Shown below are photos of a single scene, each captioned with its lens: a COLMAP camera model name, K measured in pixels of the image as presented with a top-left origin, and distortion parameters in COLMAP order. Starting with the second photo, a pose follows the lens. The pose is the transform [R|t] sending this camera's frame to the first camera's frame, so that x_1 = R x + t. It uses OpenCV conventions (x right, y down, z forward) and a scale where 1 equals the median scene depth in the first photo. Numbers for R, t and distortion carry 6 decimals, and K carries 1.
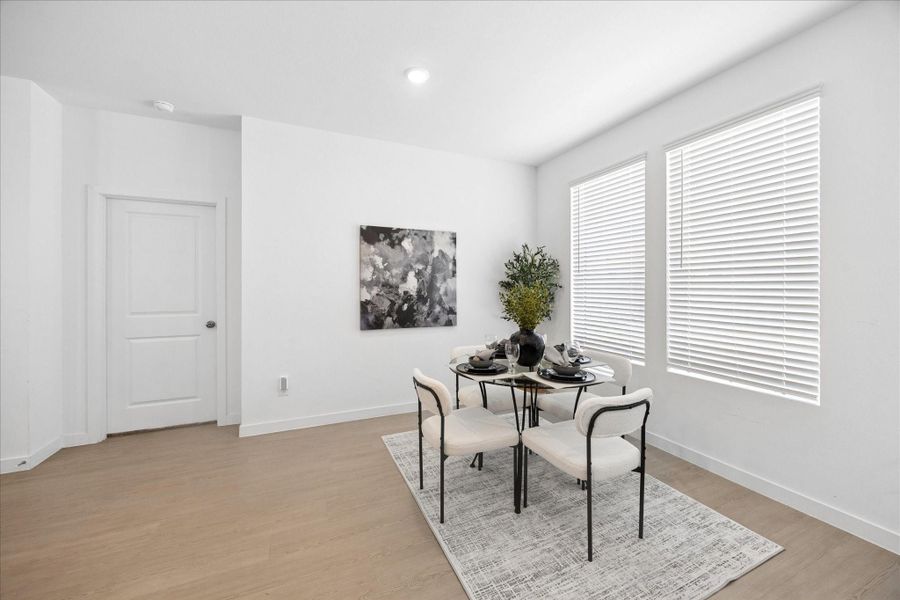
lens RADIAL K [[344.8, 0, 452.8], [0, 344.8, 290.8], [0, 0, 1]] dist [-0.000099, -0.000031]
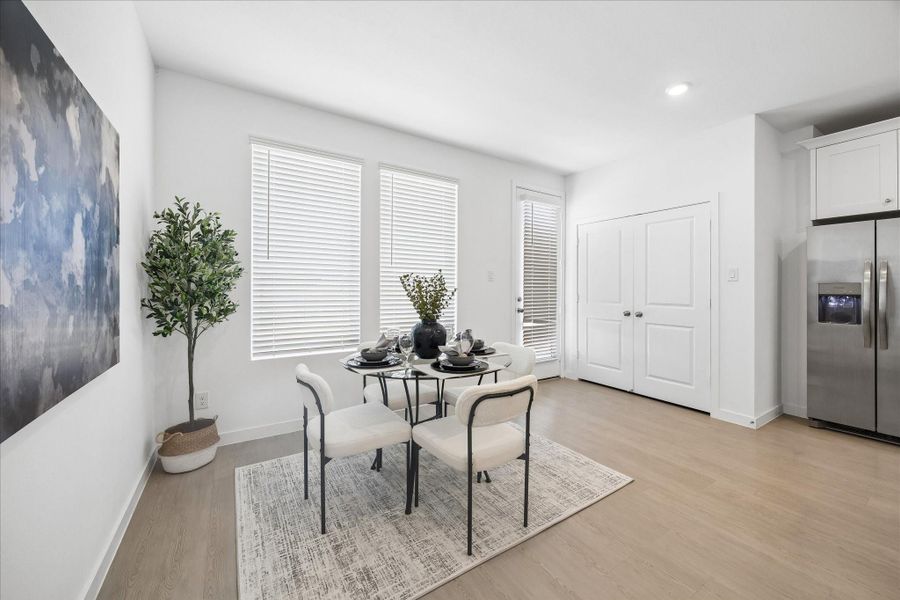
lens RADIAL K [[351.2, 0, 461.9], [0, 351.2, 285.4], [0, 0, 1]] dist [0.000347, 0.000020]
pose [[-0.170437, 0.001822, 0.985367, -0.501819], [-0.003314, 0.999992, -0.002422, 0.010215], [-0.985363, -0.003679, -0.170430, 0.709771]]
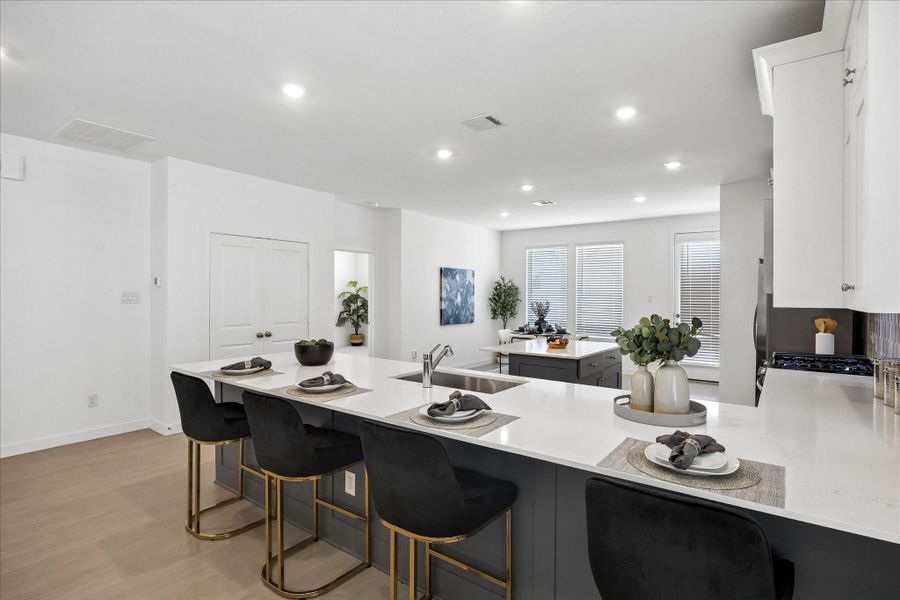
lens RADIAL K [[452.3, 0, 450.0], [0, 452.3, 300.0], [0, 0, 1]] dist [-0.001430, -0.000573]
pose [[0.871934, 0.000258, 0.489622, -1.321903], [-0.002455, 0.999990, 0.003844, -0.026039], [-0.489616, -0.004554, 0.871926, -1.038503]]
